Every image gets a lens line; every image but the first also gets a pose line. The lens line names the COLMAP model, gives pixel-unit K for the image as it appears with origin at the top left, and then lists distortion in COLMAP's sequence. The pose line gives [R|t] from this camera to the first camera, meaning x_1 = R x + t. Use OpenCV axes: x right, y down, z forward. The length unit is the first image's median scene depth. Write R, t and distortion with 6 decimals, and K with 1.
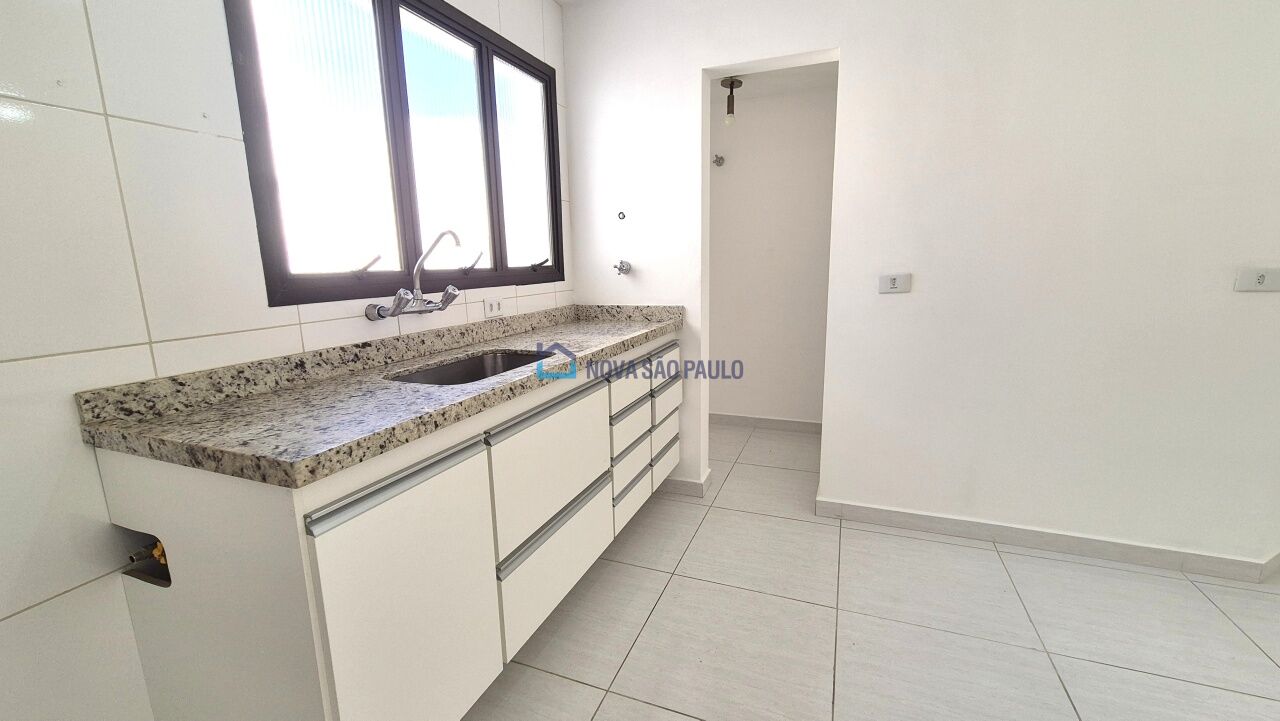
lens RADIAL K [[521.7, 0, 639.8], [0, 521.7, 359.7], [0, 0, 1]] dist [-0.001788, 0.000784]
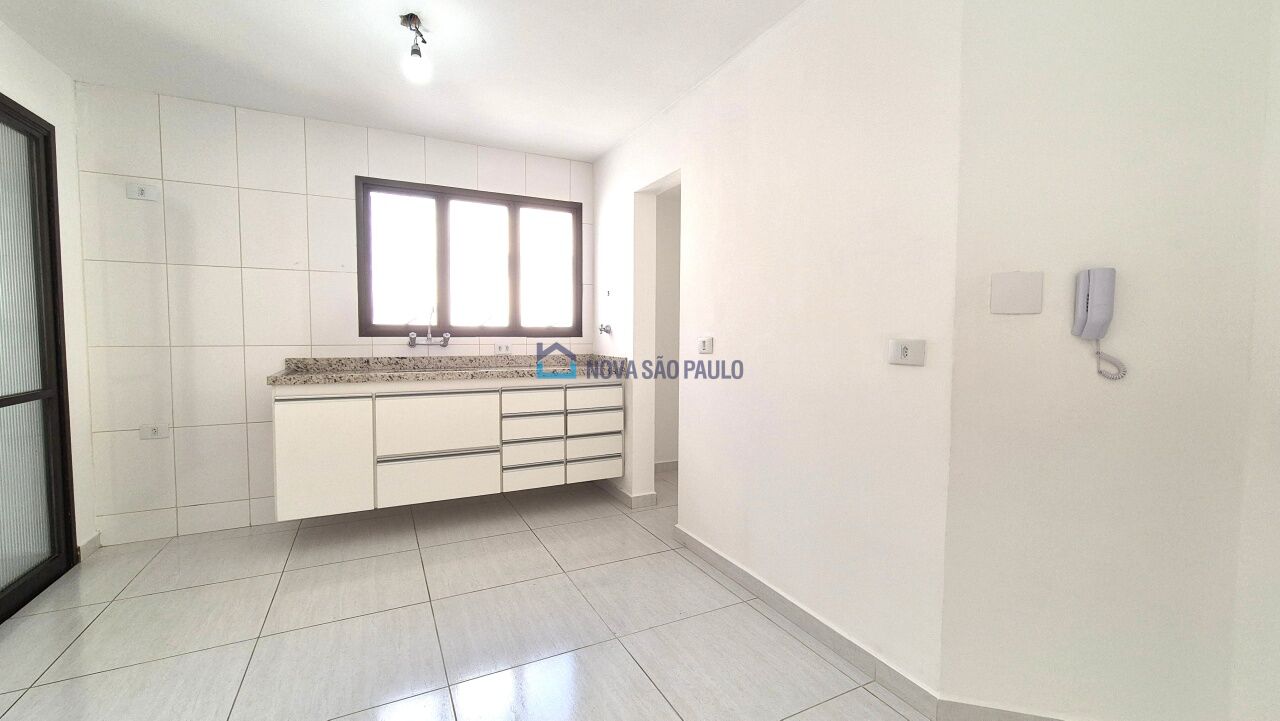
lens RADIAL K [[521.7, 0, 640.6], [0, 521.7, 360.2], [0, 0, 1]] dist [-0.001788, 0.000784]
pose [[0.755125, 0.062857, -0.652561, 1.512742], [-0.146394, 0.986425, -0.074387, -0.002408], [0.639027, 0.151703, 0.754076, 0.007105]]
